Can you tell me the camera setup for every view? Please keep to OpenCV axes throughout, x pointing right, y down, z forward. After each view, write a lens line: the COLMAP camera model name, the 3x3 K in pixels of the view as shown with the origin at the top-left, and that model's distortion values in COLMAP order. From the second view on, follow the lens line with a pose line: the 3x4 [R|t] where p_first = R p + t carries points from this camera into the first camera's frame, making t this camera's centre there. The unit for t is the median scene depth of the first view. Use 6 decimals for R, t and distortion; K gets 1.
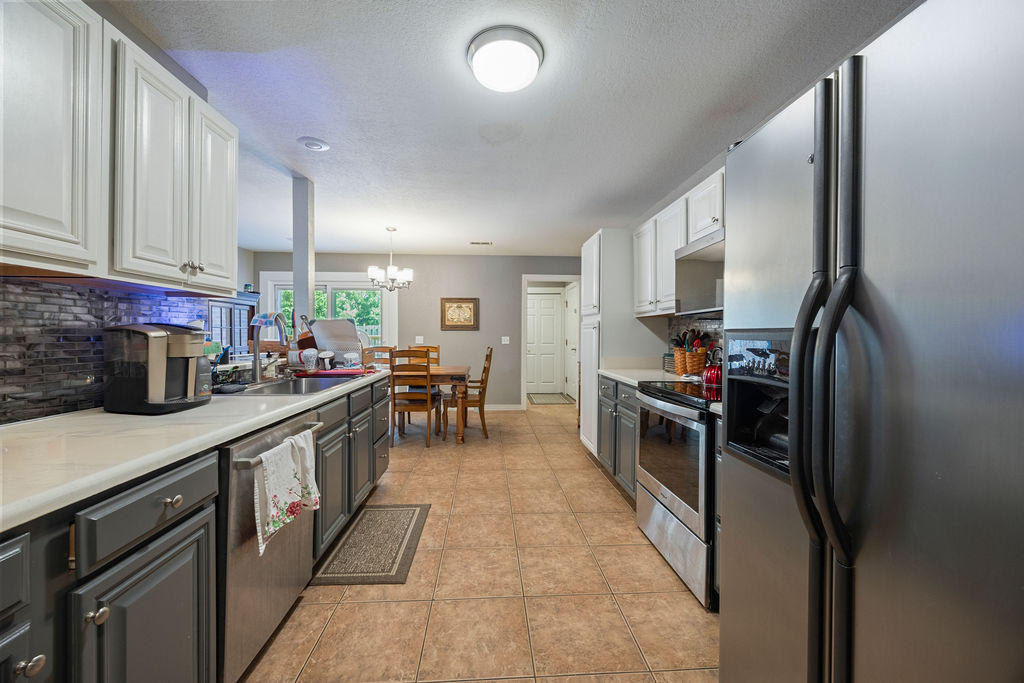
lens RADIAL K [[402.1, 0, 509.3], [0, 402.1, 335.8], [0, 0, 1]] dist [0.000622, 0.000117]
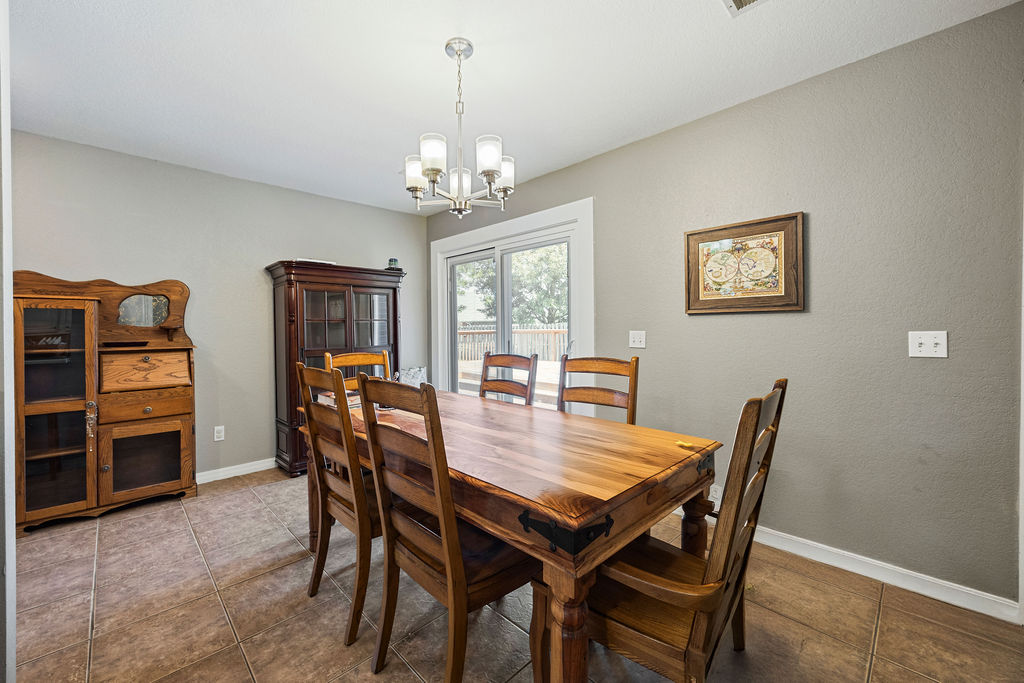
lens RADIAL K [[402.1, 0, 509.3], [0, 402.1, 335.8], [0, 0, 1]] dist [0.000622, 0.000117]
pose [[0.654856, 0.003026, -0.755748, 0.013617], [0.002732, 0.999976, 0.006372, 0.003335], [0.755749, -0.006238, 0.654832, 0.599761]]
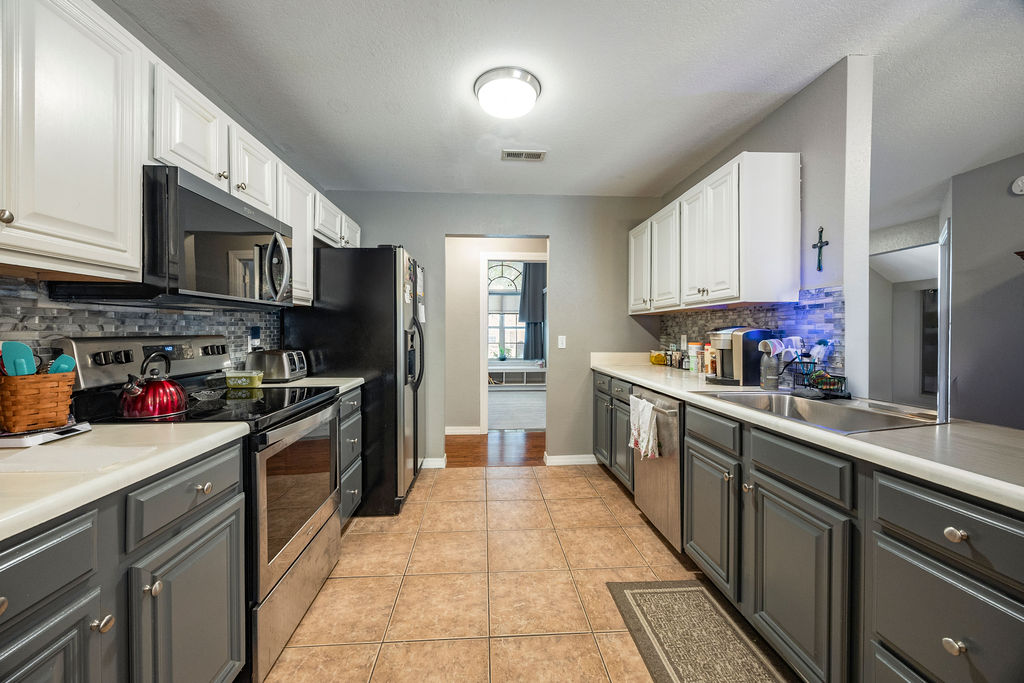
lens RADIAL K [[402.1, 0, 509.3], [0, 402.1, 335.8], [0, 0, 1]] dist [0.000622, 0.000117]
pose [[-0.999950, -0.004908, -0.008683, -0.010325], [-0.004989, 0.999944, 0.009365, -0.005246], [0.008637, 0.009408, -0.999918, 2.218658]]
